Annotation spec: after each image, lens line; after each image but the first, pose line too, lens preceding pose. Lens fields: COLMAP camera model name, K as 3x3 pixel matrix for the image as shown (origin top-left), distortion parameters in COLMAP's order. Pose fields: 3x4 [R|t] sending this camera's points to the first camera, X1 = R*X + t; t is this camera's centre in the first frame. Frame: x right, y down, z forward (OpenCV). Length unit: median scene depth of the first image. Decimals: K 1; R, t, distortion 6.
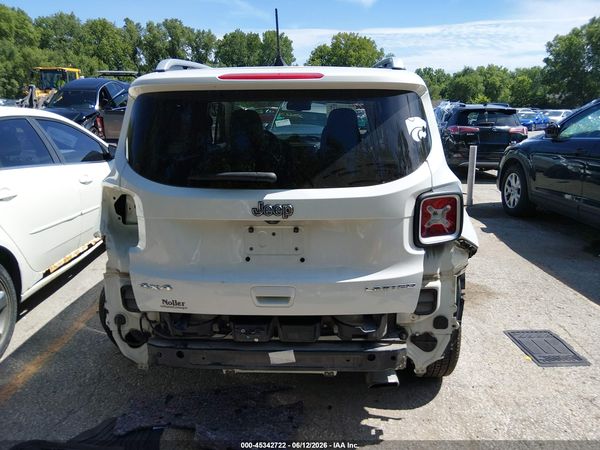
lens RADIAL K [[454.6, 0, 299.8], [0, 454.6, 227.3], [0, 0, 1]] dist [0.061040, -0.098068]
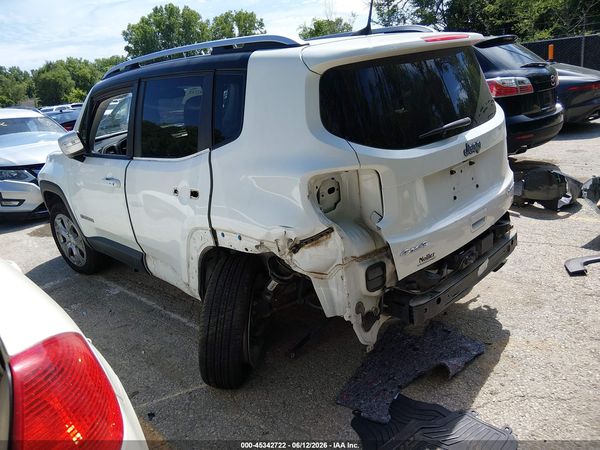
lens RADIAL K [[454.6, 0, 304.1], [0, 454.6, 224.3], [0, 0, 1]] dist [0.061040, -0.098068]
pose [[0.683751, -0.309575, 0.660793, -0.965785], [0.301993, 0.944410, 0.129962, -0.111170], [-0.664293, 0.110694, 0.739231, 0.329711]]
